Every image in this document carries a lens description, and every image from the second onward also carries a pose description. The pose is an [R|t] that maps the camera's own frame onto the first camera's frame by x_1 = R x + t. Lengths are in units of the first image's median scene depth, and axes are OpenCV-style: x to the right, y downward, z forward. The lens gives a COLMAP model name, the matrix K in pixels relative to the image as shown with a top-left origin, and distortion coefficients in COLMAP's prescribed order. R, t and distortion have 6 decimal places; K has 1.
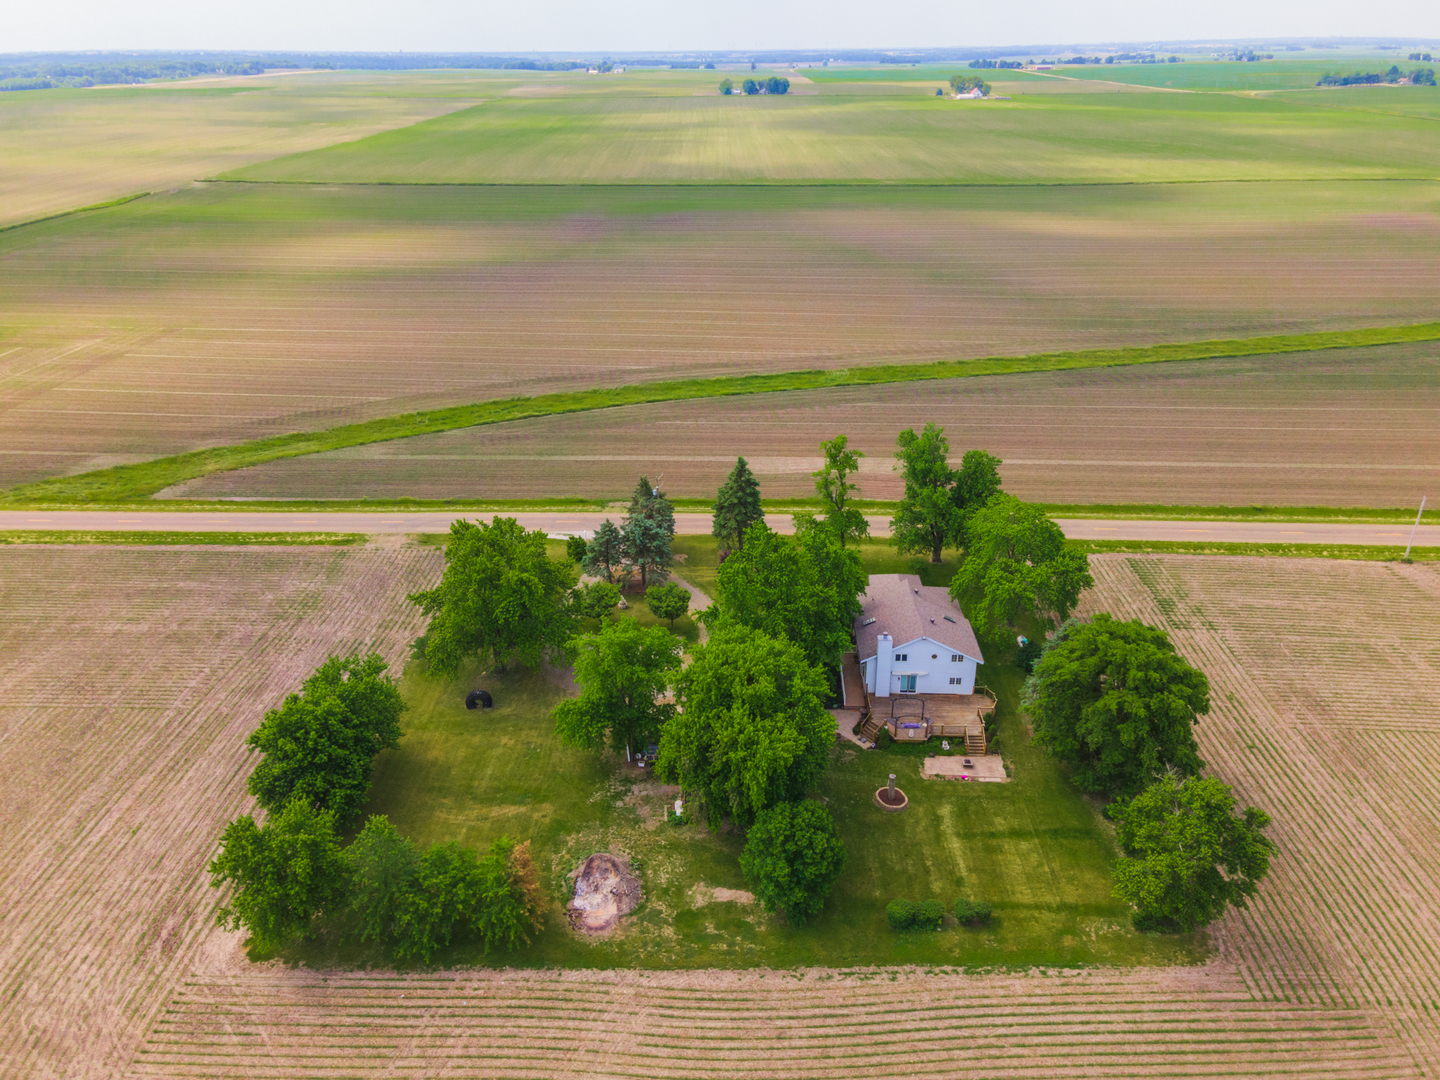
lens RADIAL K [[1062.2, 0, 700.8], [0, 1062.2, 537.7], [0, 0, 1]] dist [0.020168, 0.045732]
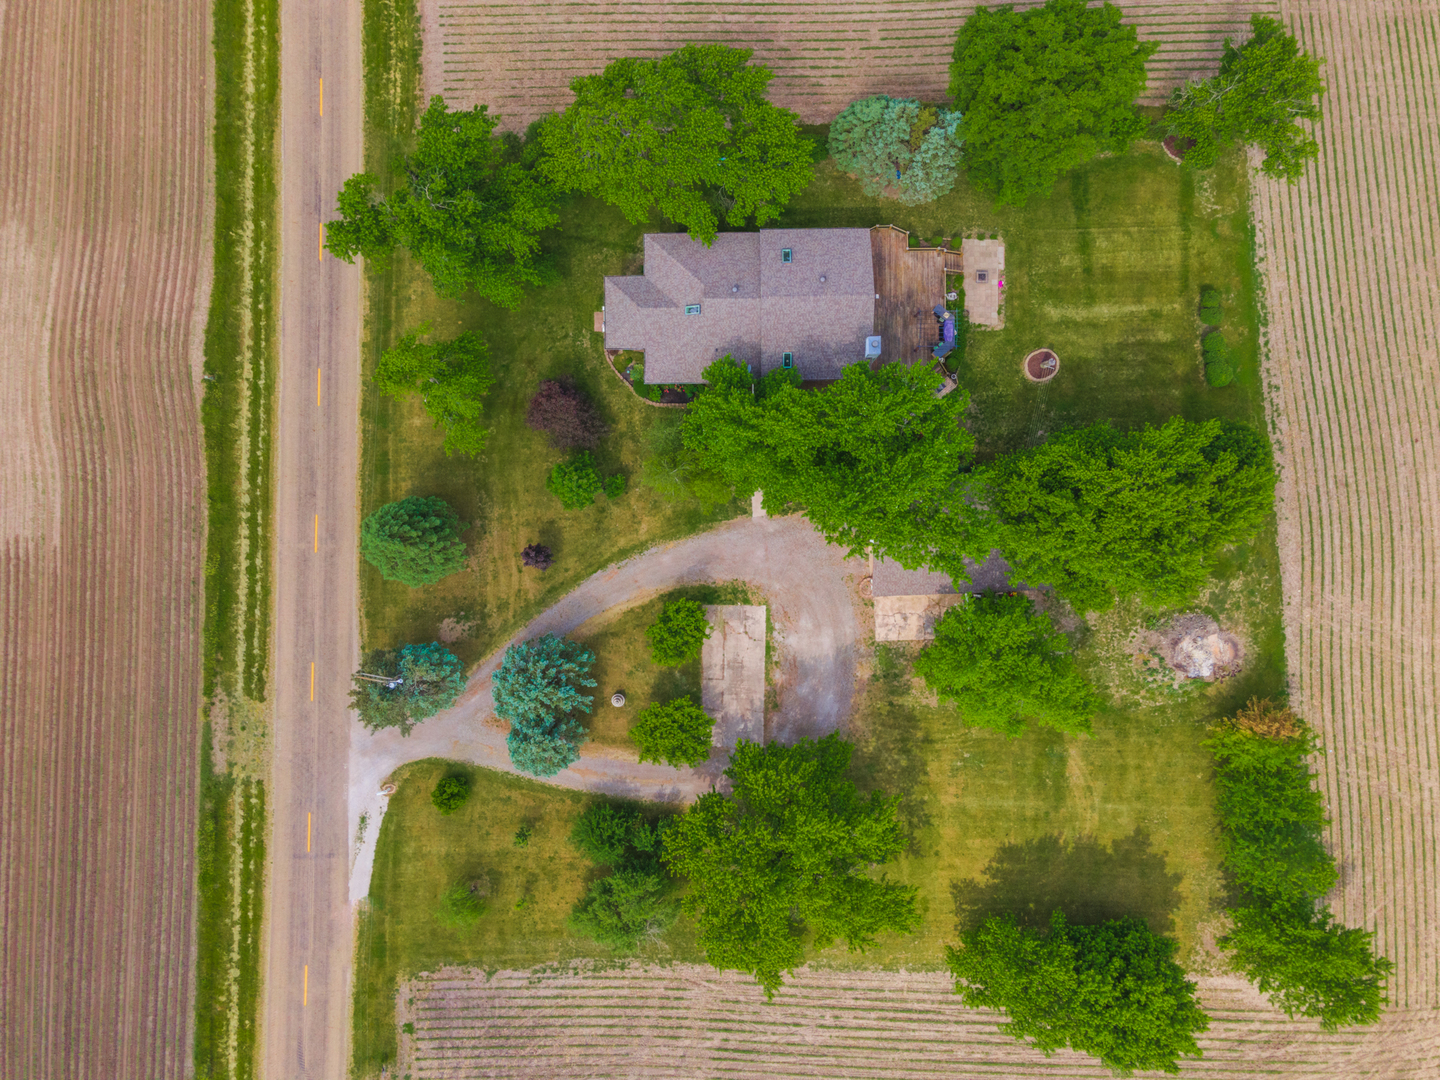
lens RADIAL K [[1062.2, 0, 700.8], [0, 1062.2, 537.7], [0, 0, 1]] dist [0.020168, 0.045732]
pose [[-0.055318, -0.997516, 0.043618, 0.000138], [0.430898, 0.015557, 0.902267, -0.898515], [-0.900703, 0.068707, 0.428967, 1.053503]]
